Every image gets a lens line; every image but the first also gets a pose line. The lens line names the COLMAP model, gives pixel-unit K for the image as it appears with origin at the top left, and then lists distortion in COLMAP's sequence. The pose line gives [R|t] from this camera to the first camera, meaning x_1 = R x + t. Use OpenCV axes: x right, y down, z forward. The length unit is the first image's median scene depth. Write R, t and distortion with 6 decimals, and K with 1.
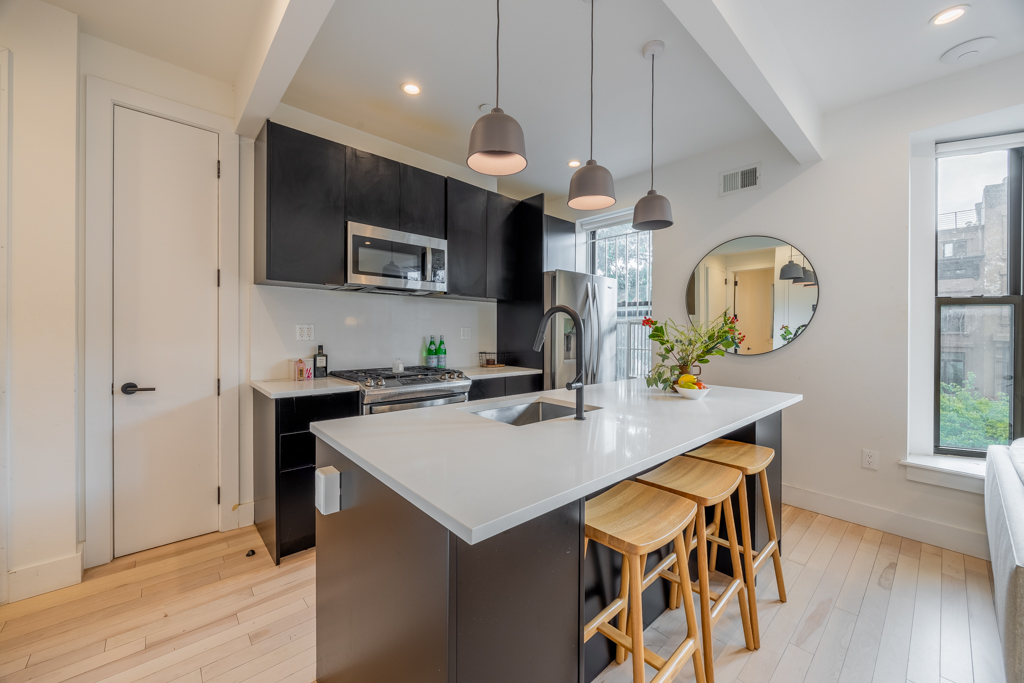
lens RADIAL K [[396.3, 0, 511.0], [0, 396.3, 330.6], [0, 0, 1]] dist [-0.001161, -0.000278]
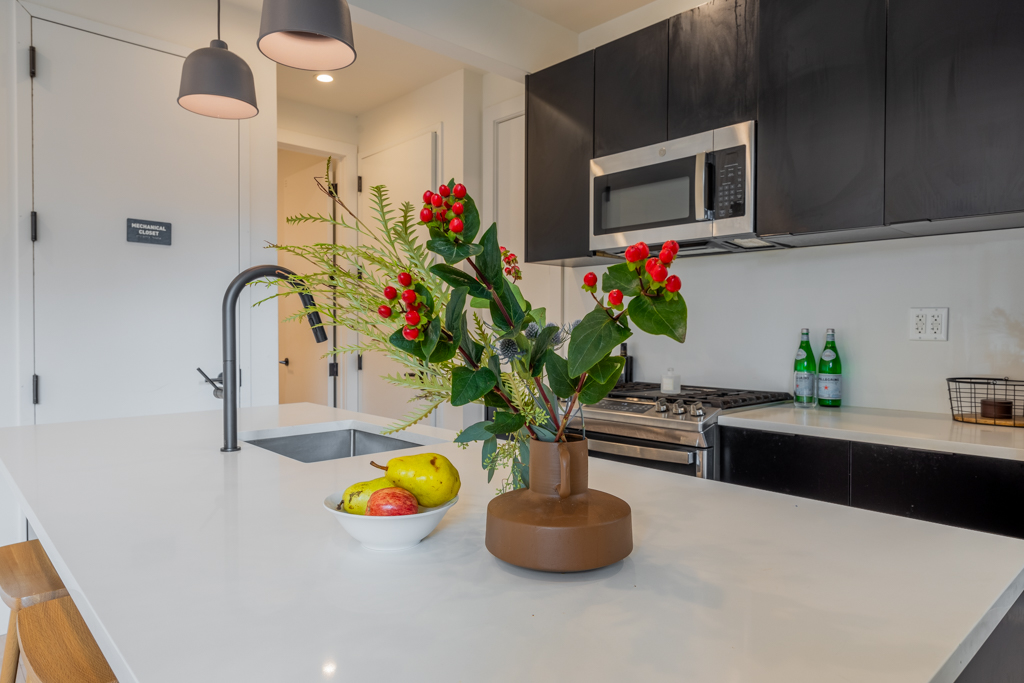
lens RADIAL K [[647.1, 0, 514.6], [0, 647.1, 344.2], [0, 0, 1]] dist [0.004050, 0.001696]
pose [[0.012620, 0.011182, -0.999858, 0.585001], [-0.002264, 0.999935, 0.011154, 0.024021], [0.999918, 0.002123, 0.012644, 0.716632]]
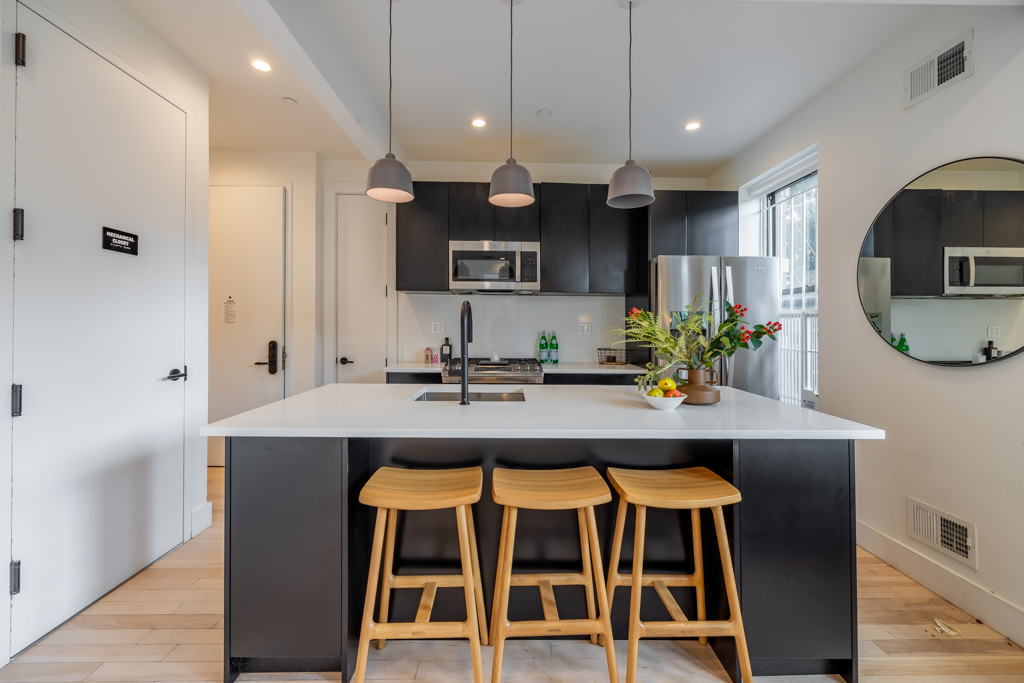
lens RADIAL K [[408.1, 0, 510.5], [0, 408.1, 328.9], [0, 0, 1]] dist [-0.001329, -0.000560]
pose [[0.754203, 0.001221, -0.656640, 0.500074], [-0.000458, 0.999999, 0.001334, 0.006192], [0.656641, -0.000706, 0.754203, 0.117232]]
